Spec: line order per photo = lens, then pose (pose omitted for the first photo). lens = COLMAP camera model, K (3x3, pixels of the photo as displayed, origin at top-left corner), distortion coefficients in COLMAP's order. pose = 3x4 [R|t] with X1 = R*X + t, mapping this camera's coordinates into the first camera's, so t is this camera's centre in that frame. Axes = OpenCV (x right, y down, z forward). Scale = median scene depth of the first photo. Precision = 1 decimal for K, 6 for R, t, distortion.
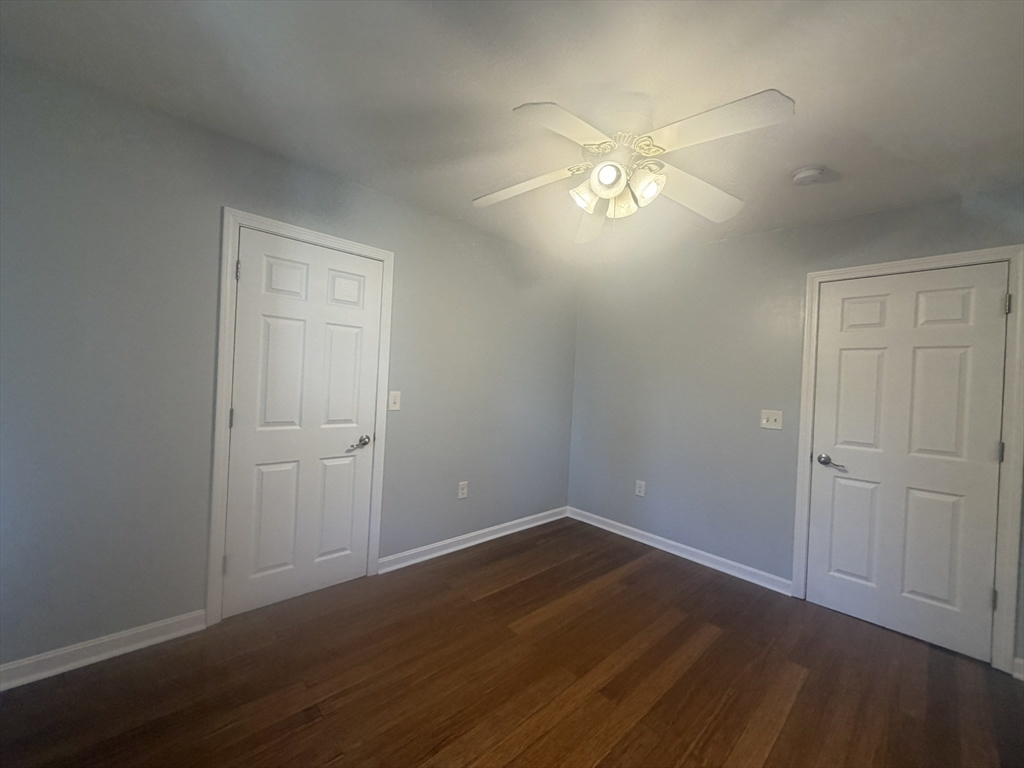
lens RADIAL K [[399.7, 0, 509.7], [0, 399.7, 381.5], [0, 0, 1]] dist [0.000415, -0.000038]
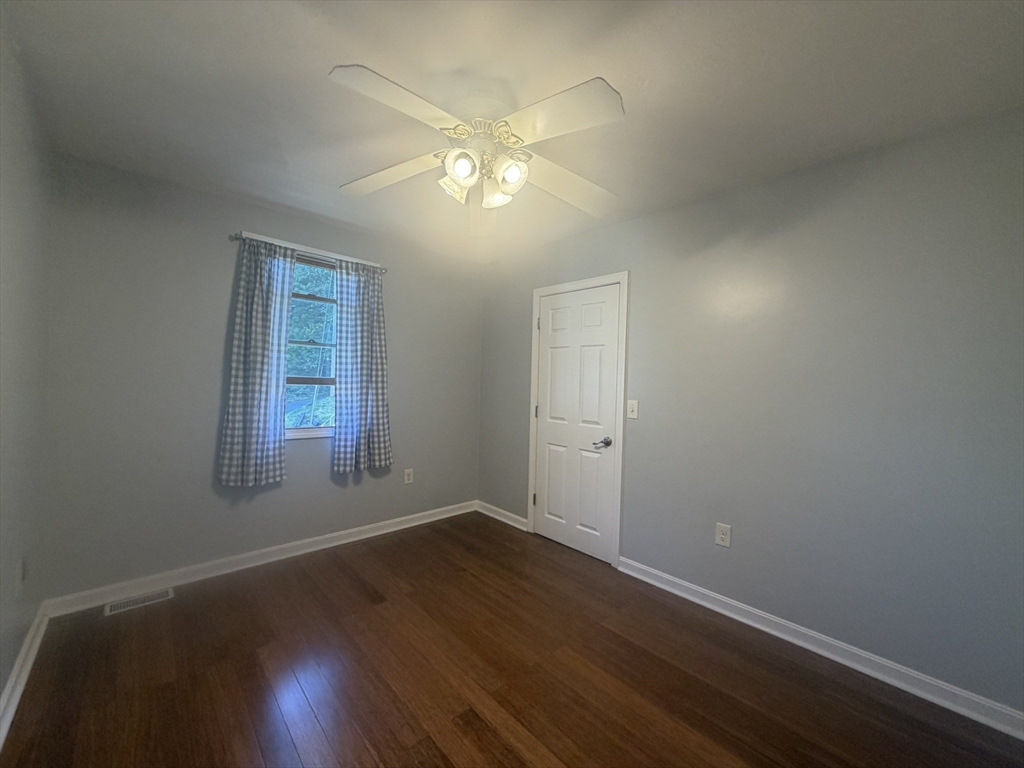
lens RADIAL K [[399.7, 0, 509.7], [0, 399.7, 381.5], [0, 0, 1]] dist [0.000415, -0.000038]
pose [[0.004378, -0.046286, -0.998919, 0.923012], [-0.037688, 0.998211, -0.046419, 0.044733], [0.999280, 0.037850, 0.002626, 0.822798]]
